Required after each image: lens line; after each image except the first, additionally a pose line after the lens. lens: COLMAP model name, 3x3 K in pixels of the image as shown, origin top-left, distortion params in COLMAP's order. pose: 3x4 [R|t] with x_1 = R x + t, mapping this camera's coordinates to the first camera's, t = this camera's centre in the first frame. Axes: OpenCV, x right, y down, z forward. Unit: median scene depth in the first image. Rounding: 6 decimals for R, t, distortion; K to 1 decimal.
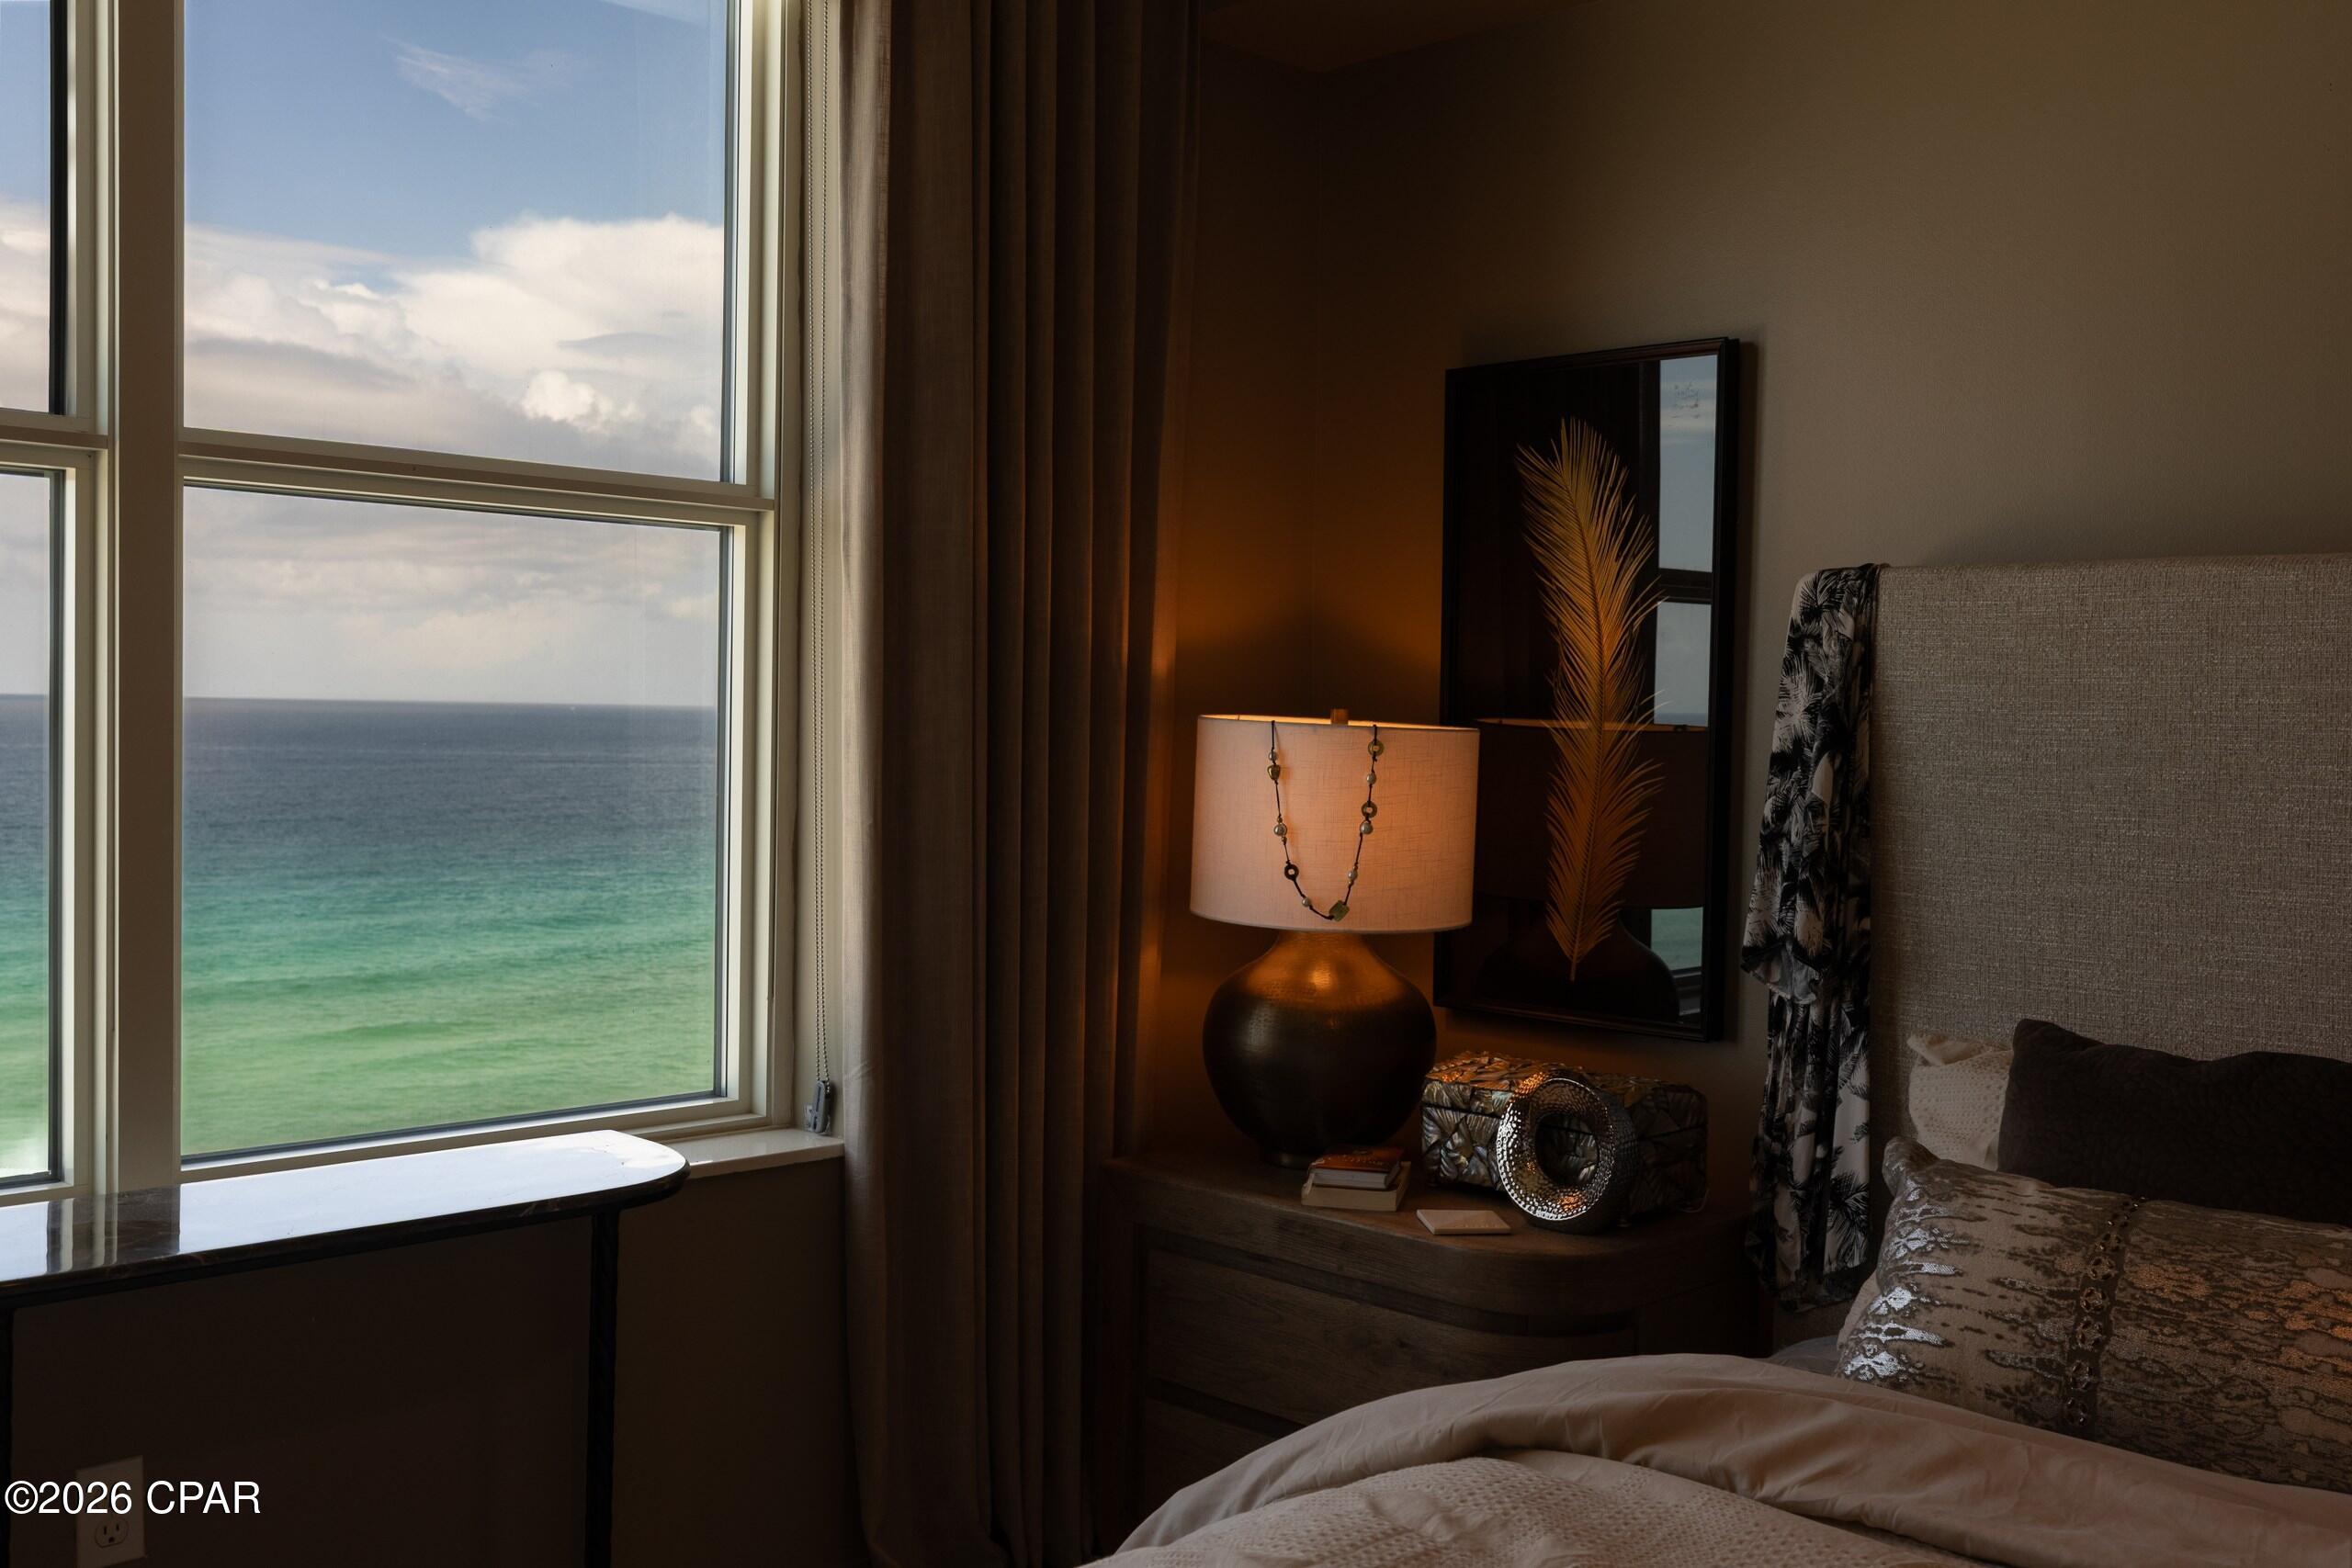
lens RADIAL K [[2242.0, 0, 1176.0], [0, 2242.0, 784.0], [0, 0, 1]] dist [0.005587, -0.011943]
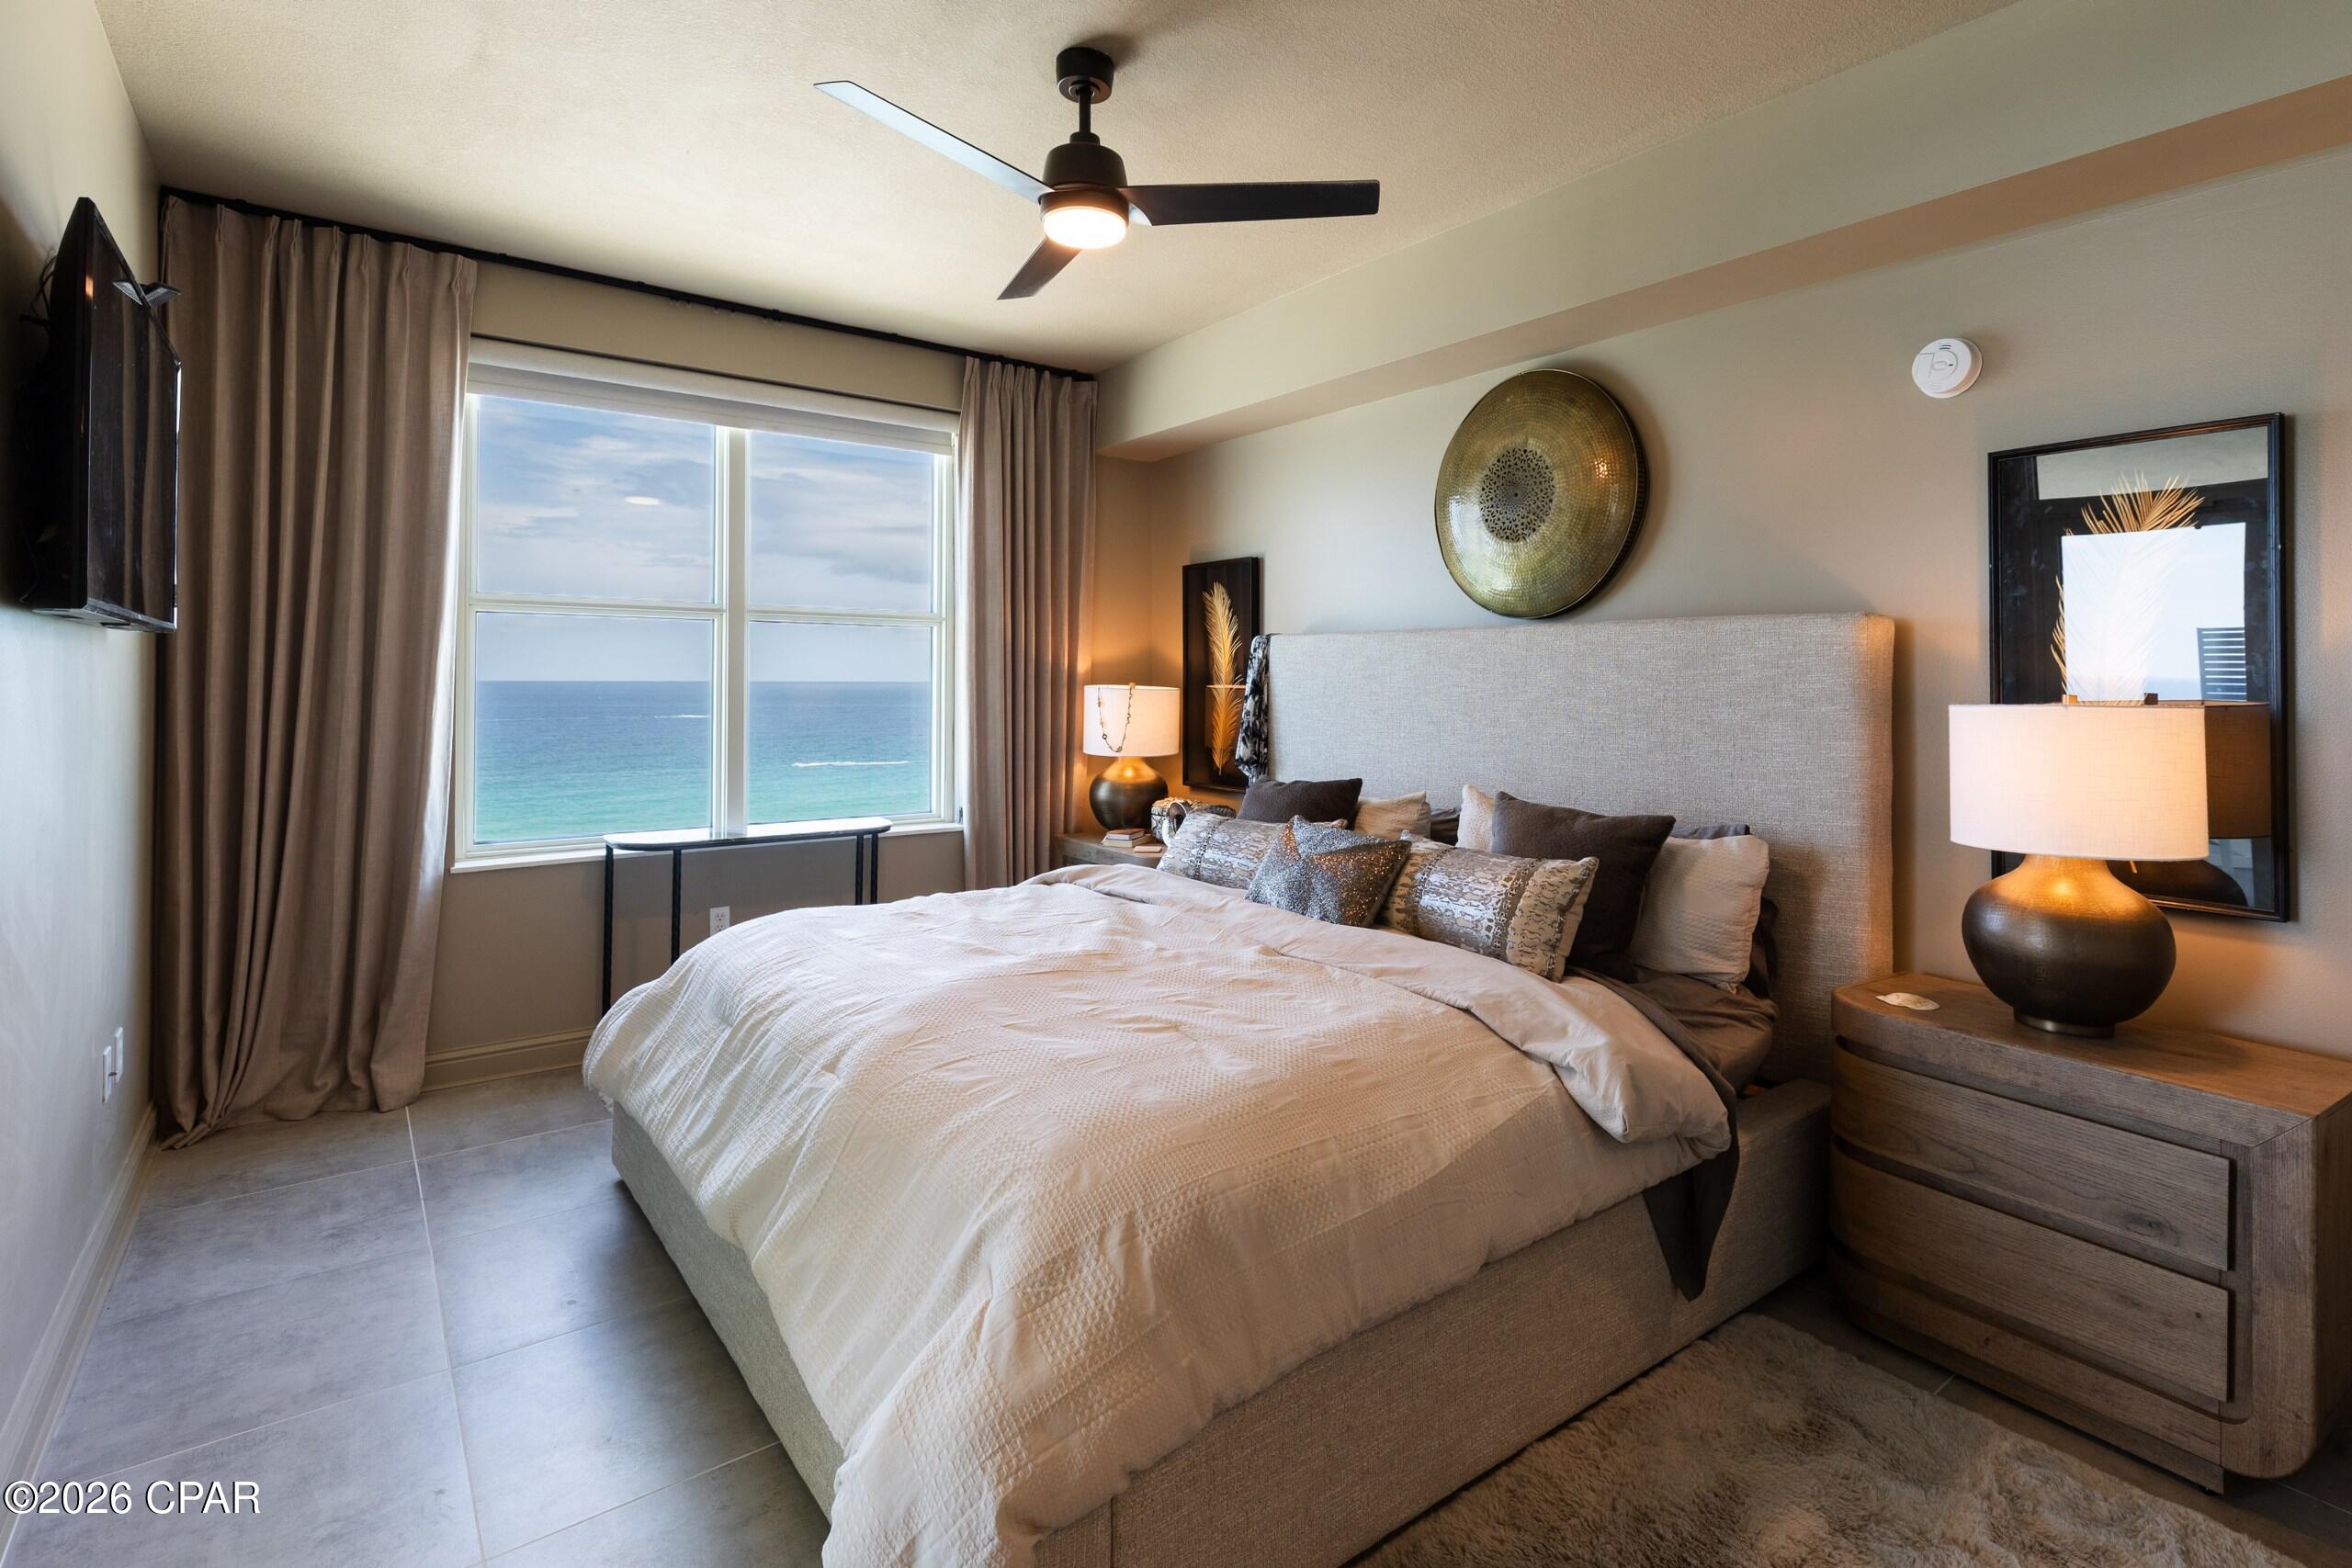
lens RADIAL K [[1131.6, 0, 1222.5], [0, 1131.6, 668.7], [0, 0, 1]] dist [0.001906, -0.000222]
pose [[0.990975, -0.017964, -0.132836, 0.444116], [0.012226, 0.998962, -0.043883, 0.017435], [0.133487, 0.041863, 0.990166, -0.536339]]
